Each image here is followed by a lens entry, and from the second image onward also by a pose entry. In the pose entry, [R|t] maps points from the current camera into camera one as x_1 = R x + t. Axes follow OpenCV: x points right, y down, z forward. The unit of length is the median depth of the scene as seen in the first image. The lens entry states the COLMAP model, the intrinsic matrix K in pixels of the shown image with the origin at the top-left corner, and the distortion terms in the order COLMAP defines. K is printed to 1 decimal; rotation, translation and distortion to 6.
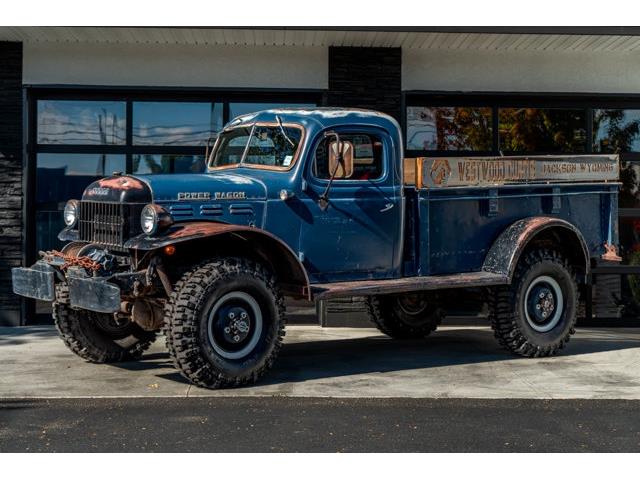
lens RADIAL K [[1277.6, 0, 329.6], [0, 1277.6, 239.2], [0, 0, 1]] dist [0.066004, 0.135946]
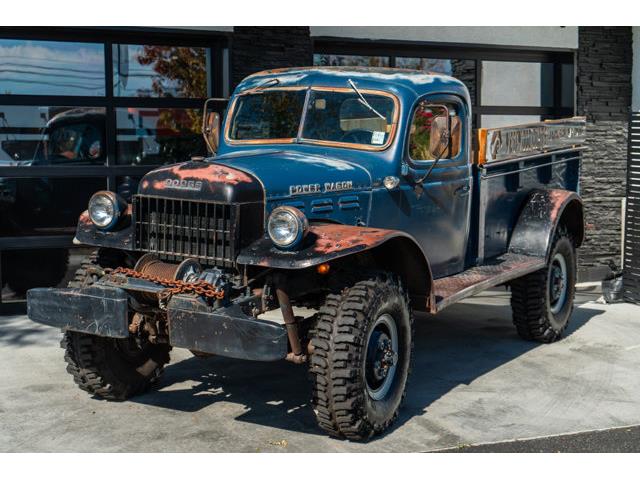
lens RADIAL K [[1149.7, 0, 320.0], [0, 1149.7, 240.0], [0, 0, 1]] dist [0.009022, 0.132014]
pose [[0.919175, -0.039201, 0.391893, -0.345401], [0.005903, 0.996294, 0.085813, -0.058450], [-0.393804, -0.076564, 0.916000, 0.341948]]
